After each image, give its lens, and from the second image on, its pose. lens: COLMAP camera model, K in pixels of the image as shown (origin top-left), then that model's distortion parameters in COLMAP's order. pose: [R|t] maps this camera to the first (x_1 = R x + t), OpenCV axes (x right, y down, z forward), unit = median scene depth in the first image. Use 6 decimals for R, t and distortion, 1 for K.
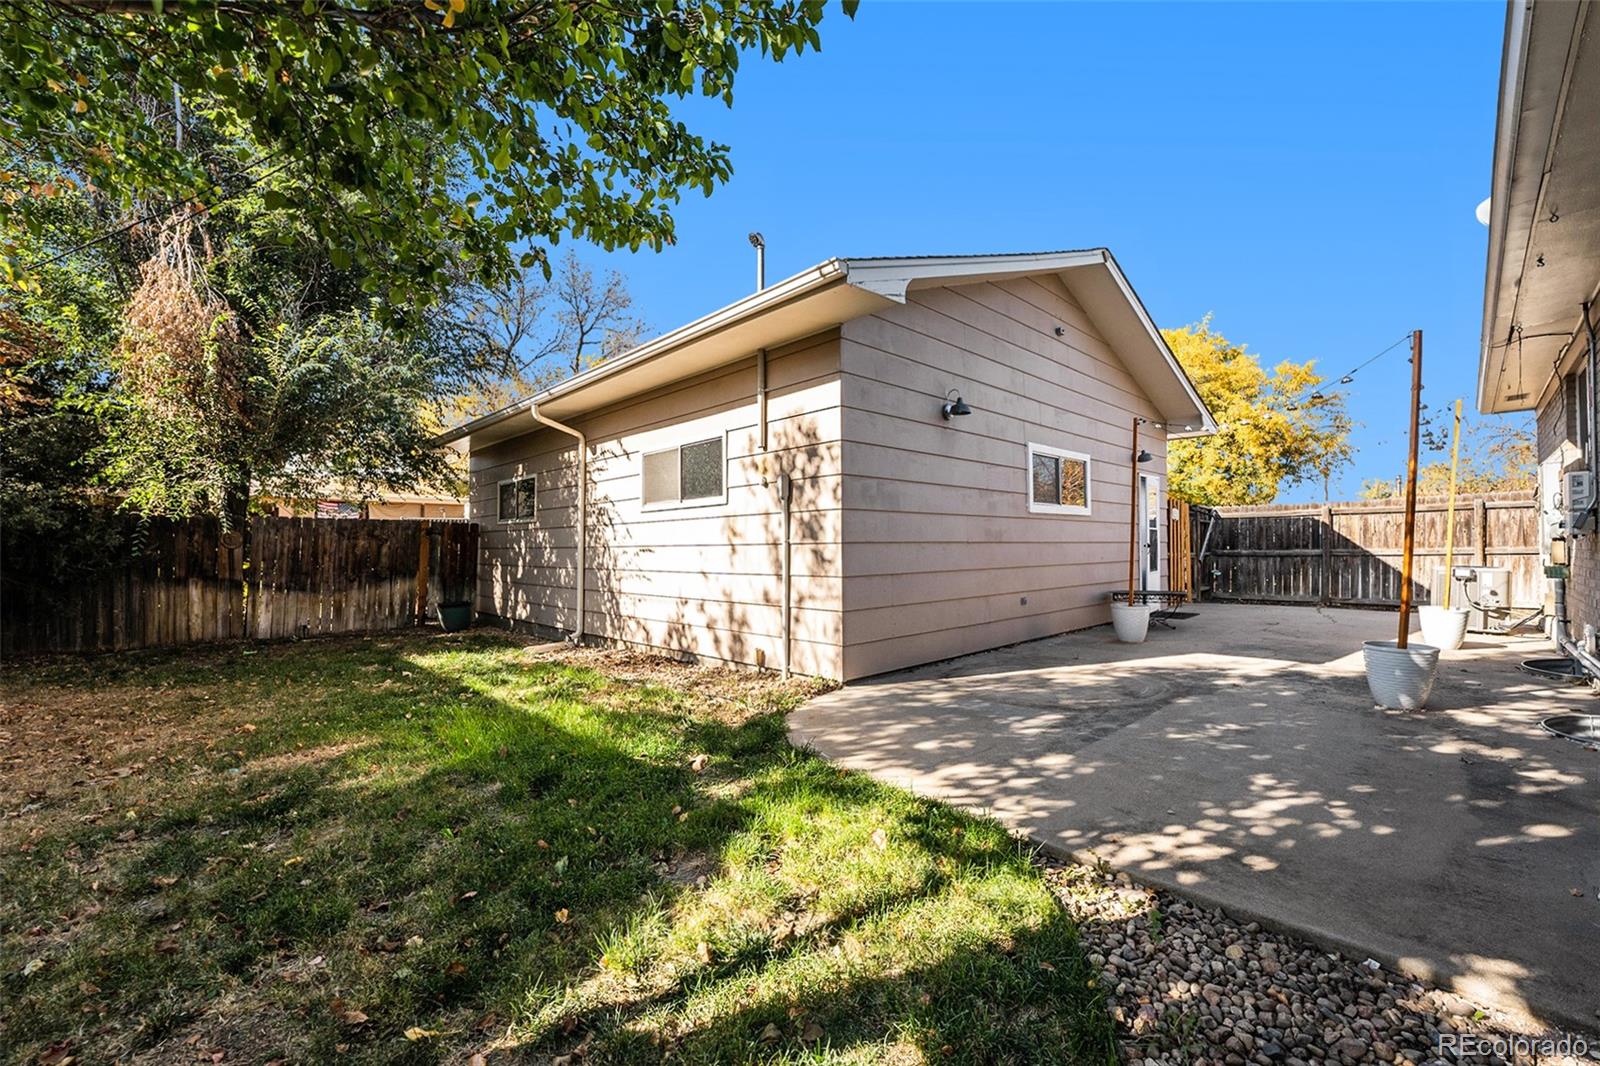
lens RADIAL K [[653.9, 0, 798.2], [0, 653.9, 520.3], [0, 0, 1]] dist [-0.032218, 0.000060]
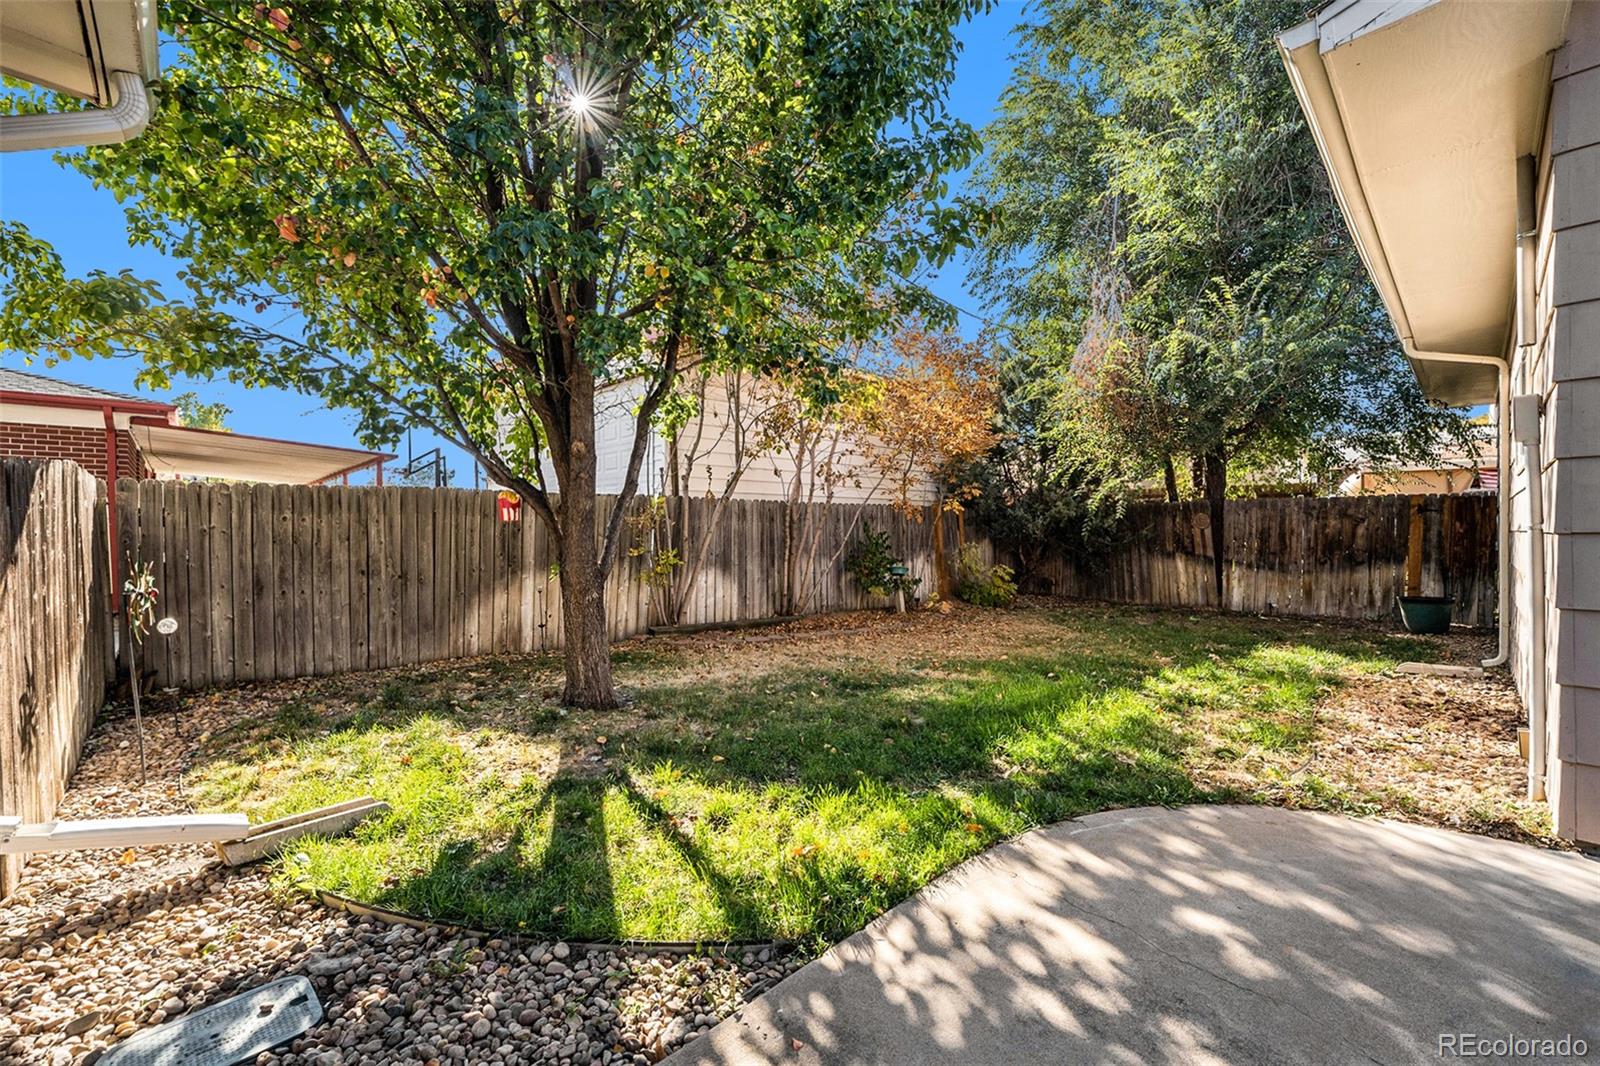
lens RADIAL K [[653.9, 0, 798.2], [0, 653.9, 520.3], [0, 0, 1]] dist [-0.032218, 0.000060]
pose [[-0.015266, -0.005397, -0.999869, 0.721447], [0.043544, 0.999033, -0.006058, 0.009320], [0.998935, -0.043631, -0.015016, 0.692945]]
